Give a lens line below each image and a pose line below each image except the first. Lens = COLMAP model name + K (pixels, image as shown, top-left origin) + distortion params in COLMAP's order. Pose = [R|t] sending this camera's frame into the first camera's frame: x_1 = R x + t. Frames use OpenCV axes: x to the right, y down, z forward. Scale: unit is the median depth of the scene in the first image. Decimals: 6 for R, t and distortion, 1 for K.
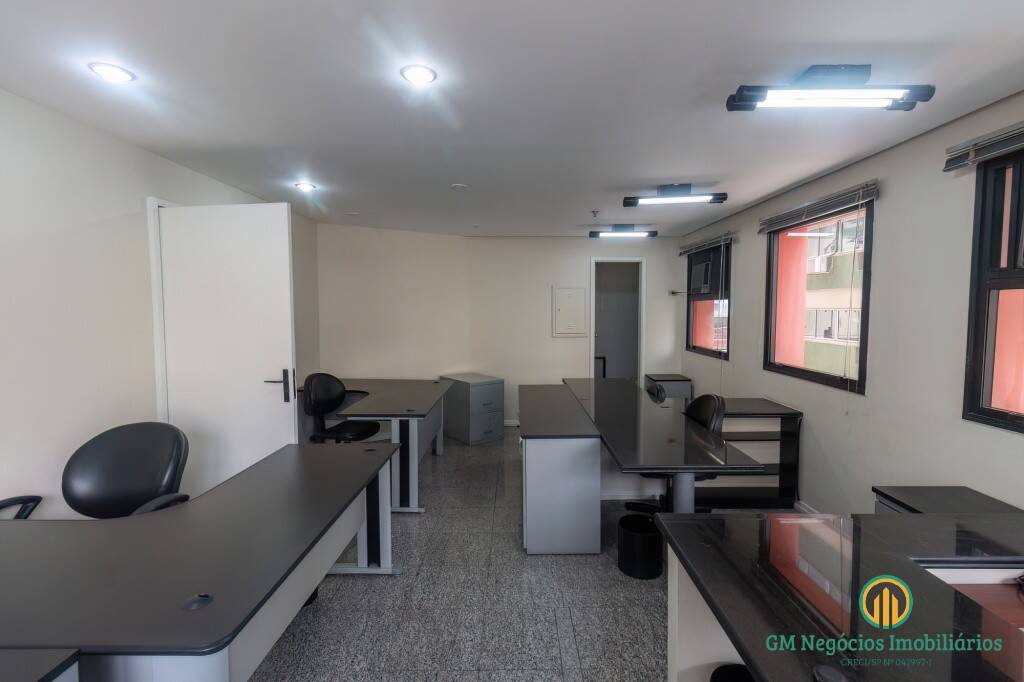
lens RADIAL K [[475.6, 0, 511.7], [0, 475.6, 337.8], [0, 0, 1]] dist [-0.002428, 0.001193]
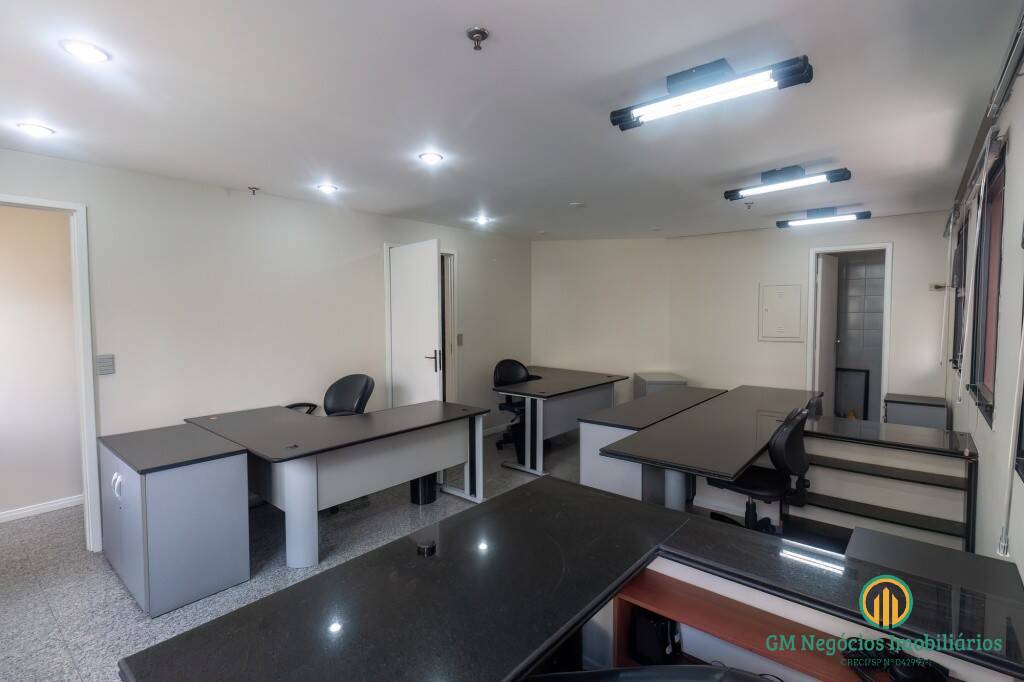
lens RADIAL K [[475.6, 0, 493.4], [0, 475.6, 331.1], [0, 0, 1]] dist [-0.002428, 0.001193]
pose [[0.759230, 0.028553, -0.650196, 0.501719], [-0.038248, 0.999268, -0.000779, 0.001756], [0.649698, 0.025461, 0.759766, -0.015784]]
